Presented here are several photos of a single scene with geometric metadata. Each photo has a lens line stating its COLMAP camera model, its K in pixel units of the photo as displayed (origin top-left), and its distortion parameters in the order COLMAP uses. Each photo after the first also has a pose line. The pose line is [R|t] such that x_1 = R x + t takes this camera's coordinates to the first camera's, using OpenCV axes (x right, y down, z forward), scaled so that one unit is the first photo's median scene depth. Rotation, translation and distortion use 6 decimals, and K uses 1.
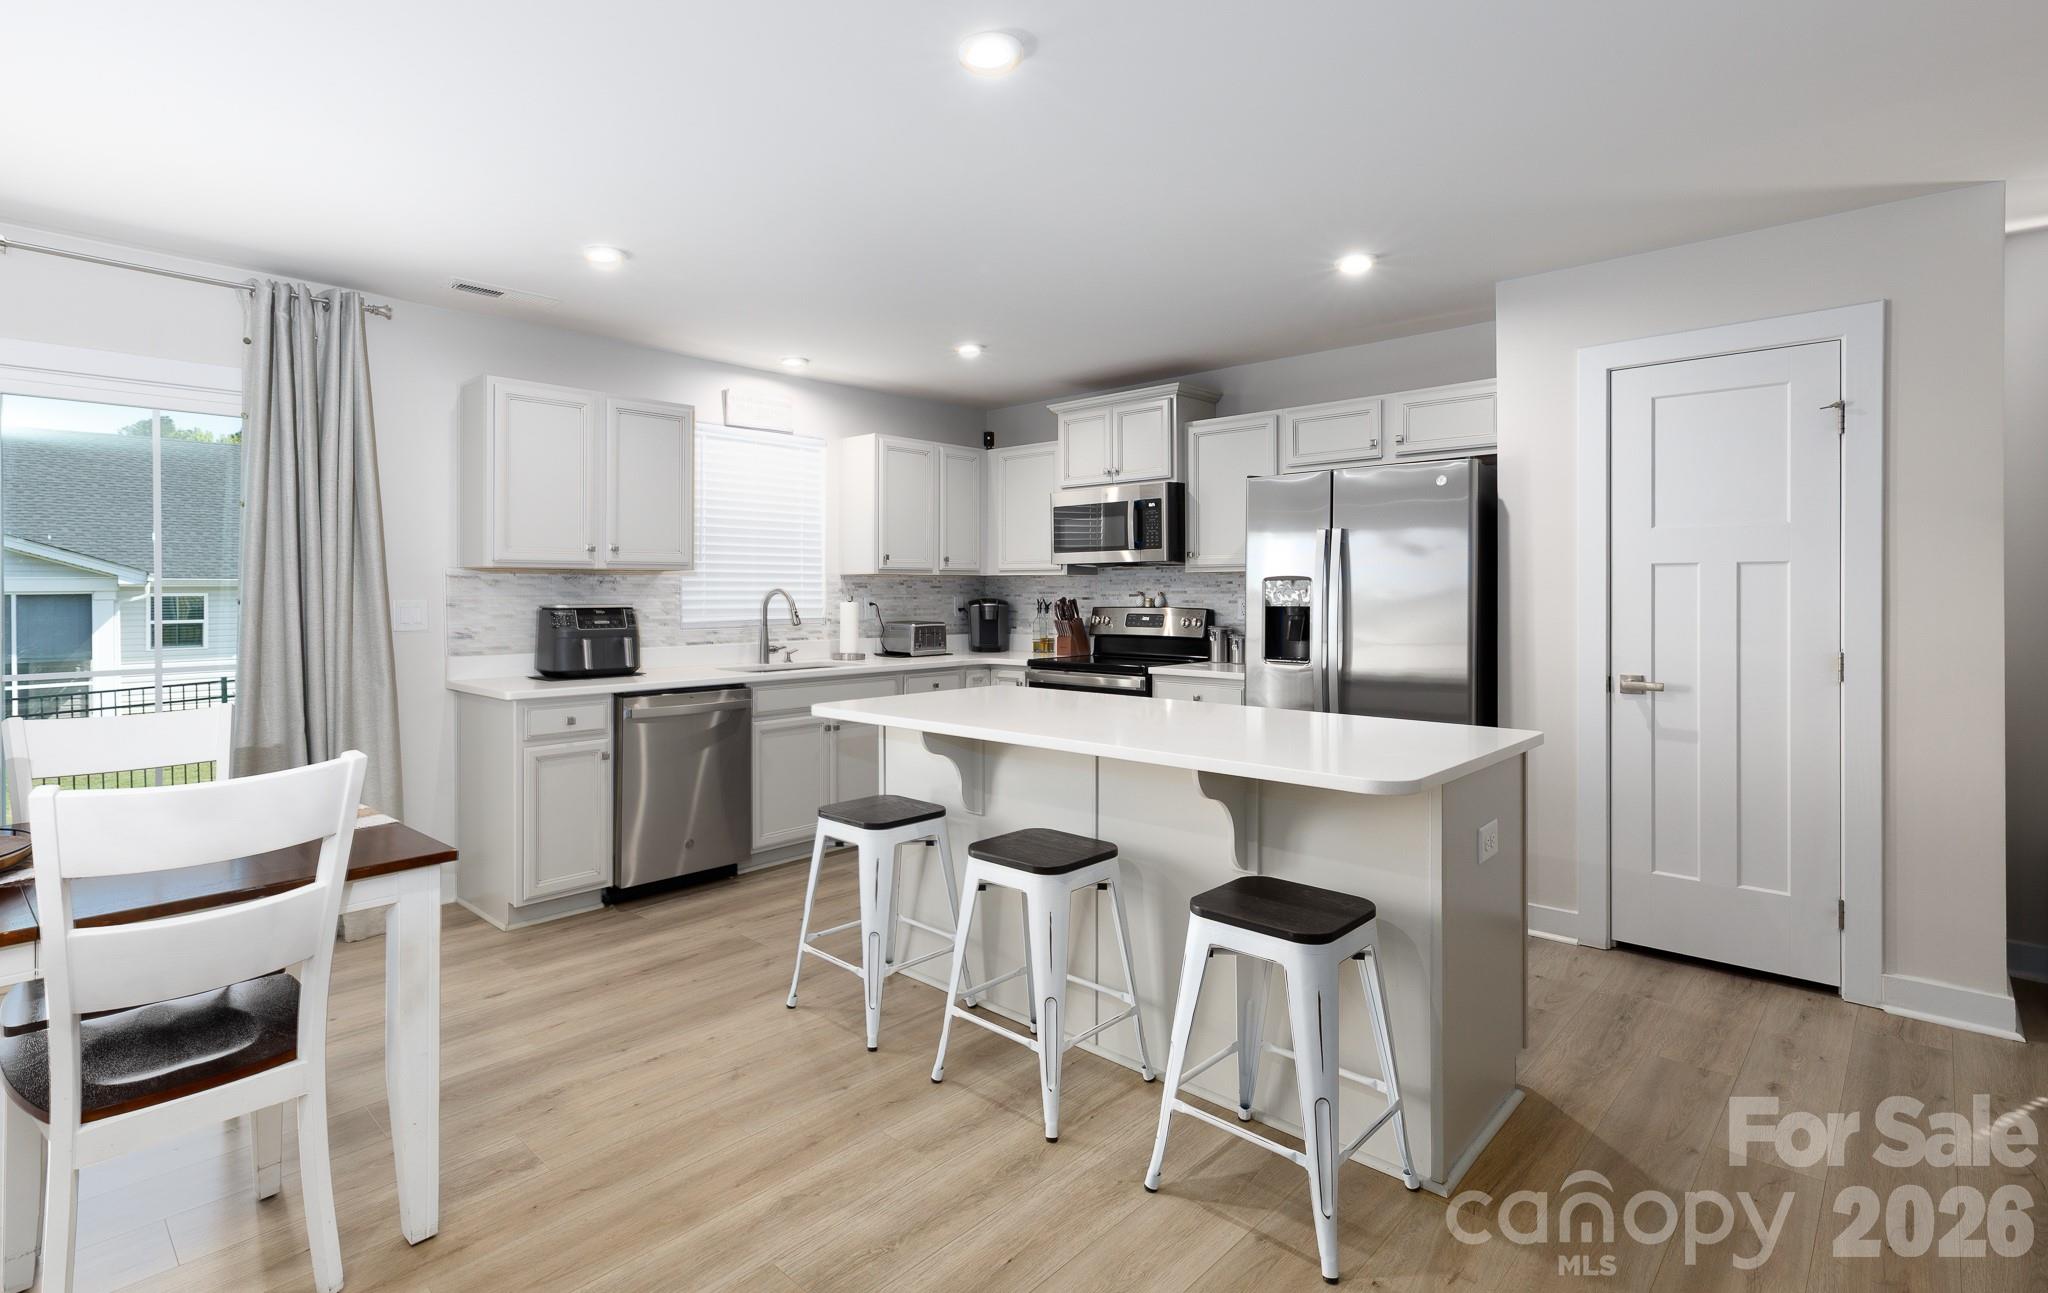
lens RADIAL K [[987.6, 0, 941.8], [0, 987.6, 596.1], [0, 0, 1]] dist [0.000215, -0.000050]
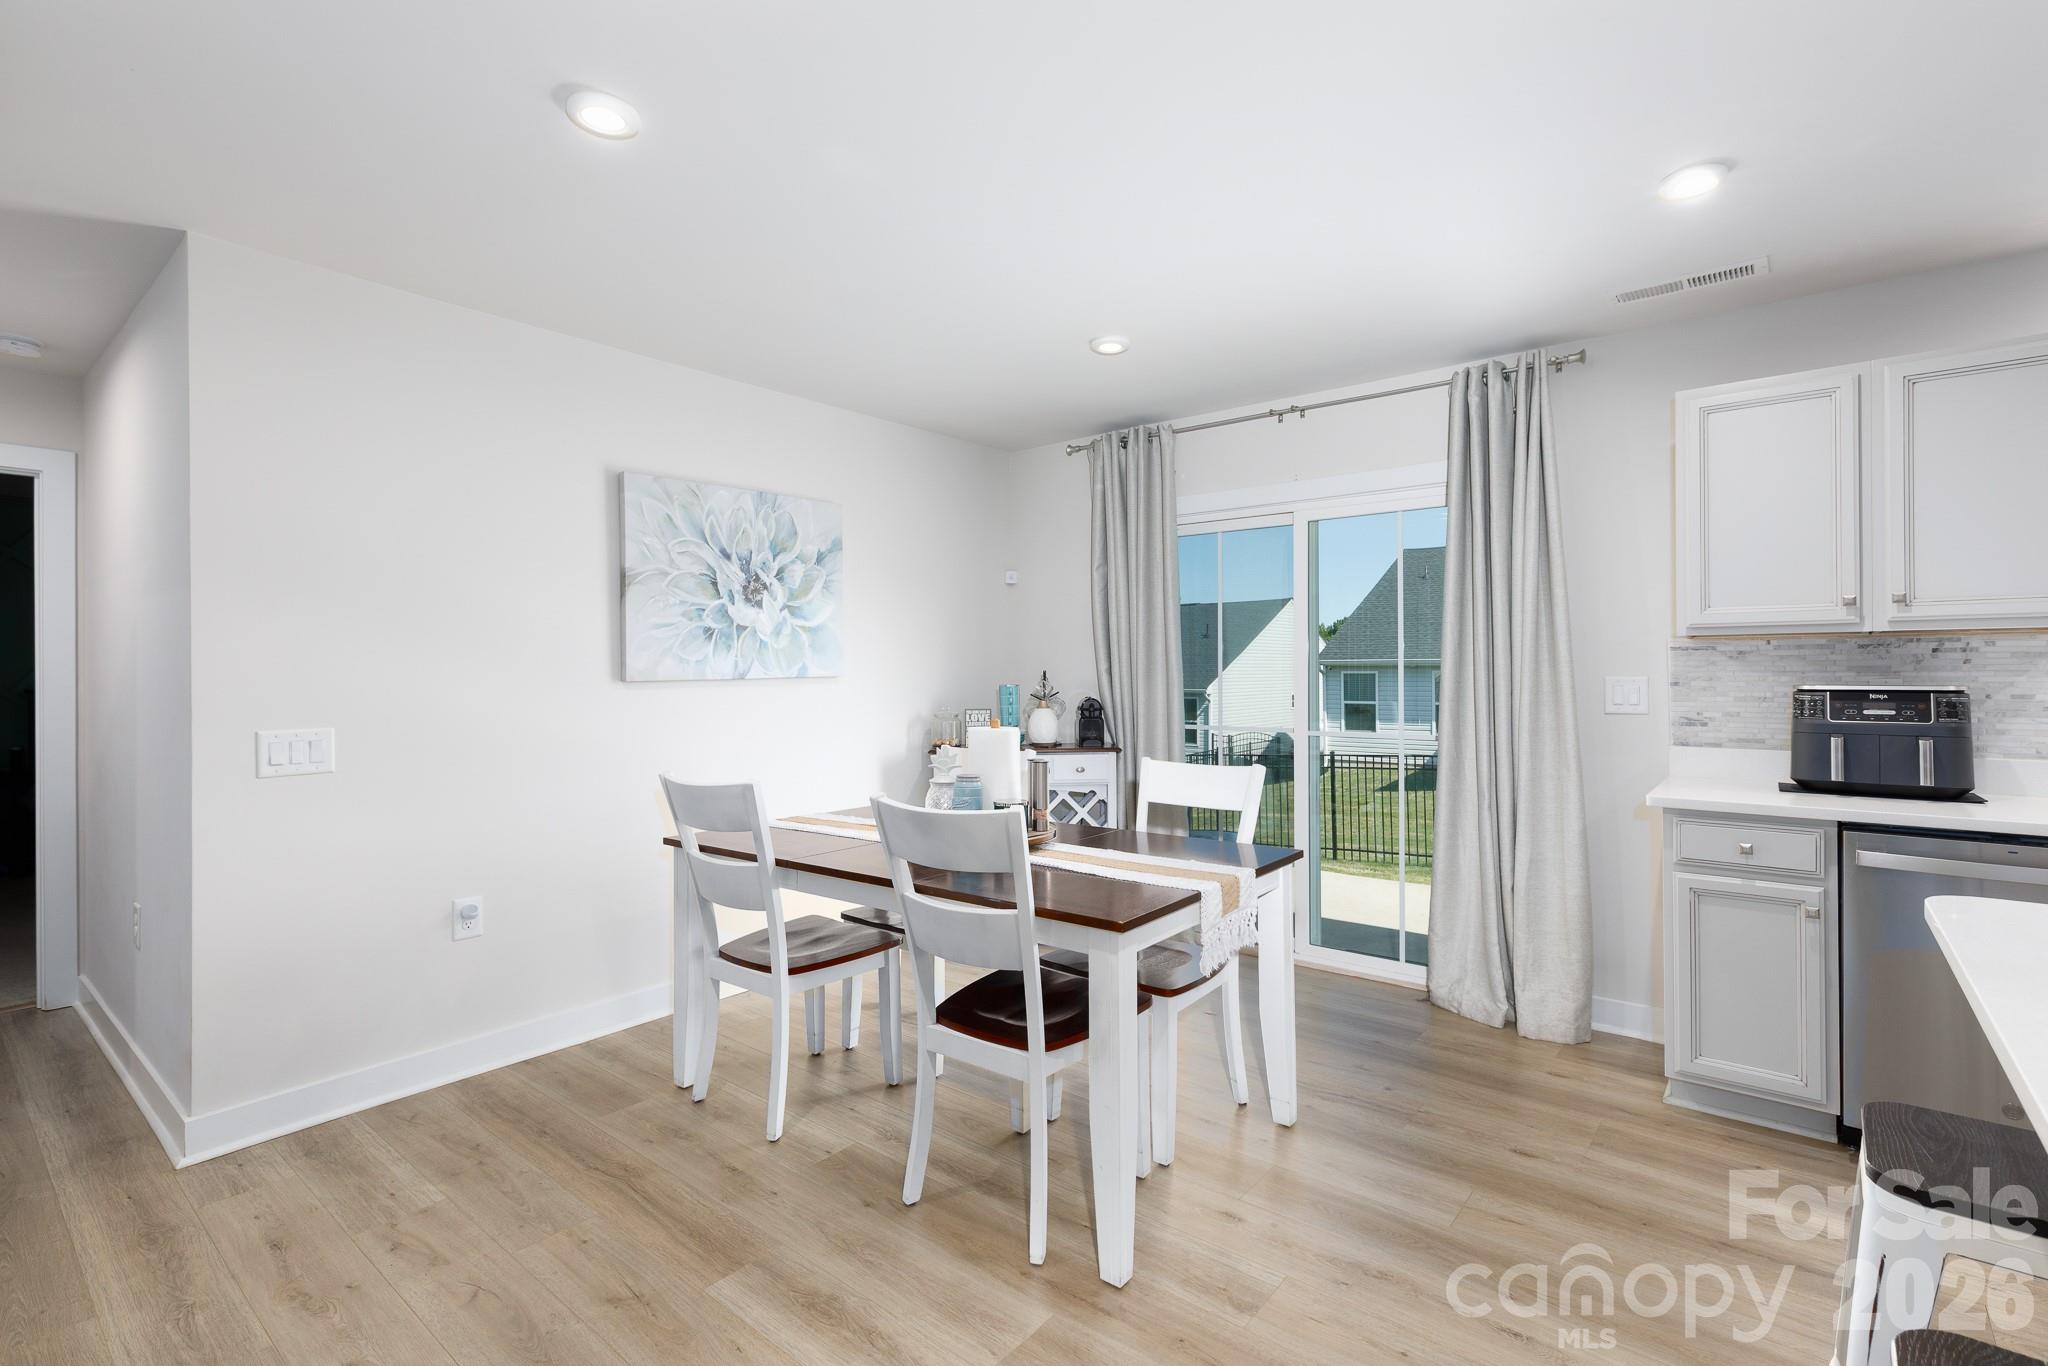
lens RADIAL K [[941.1, 0, 1025.9], [0, 941.1, 669.1], [0, 0, 1]] dist [0.000914, 0.000230]
pose [[0.106730, -0.000304, -0.994288, 0.215316], [-0.000513, 1.000000, -0.000360, -0.002023], [0.994288, 0.000548, 0.106730, 0.371335]]
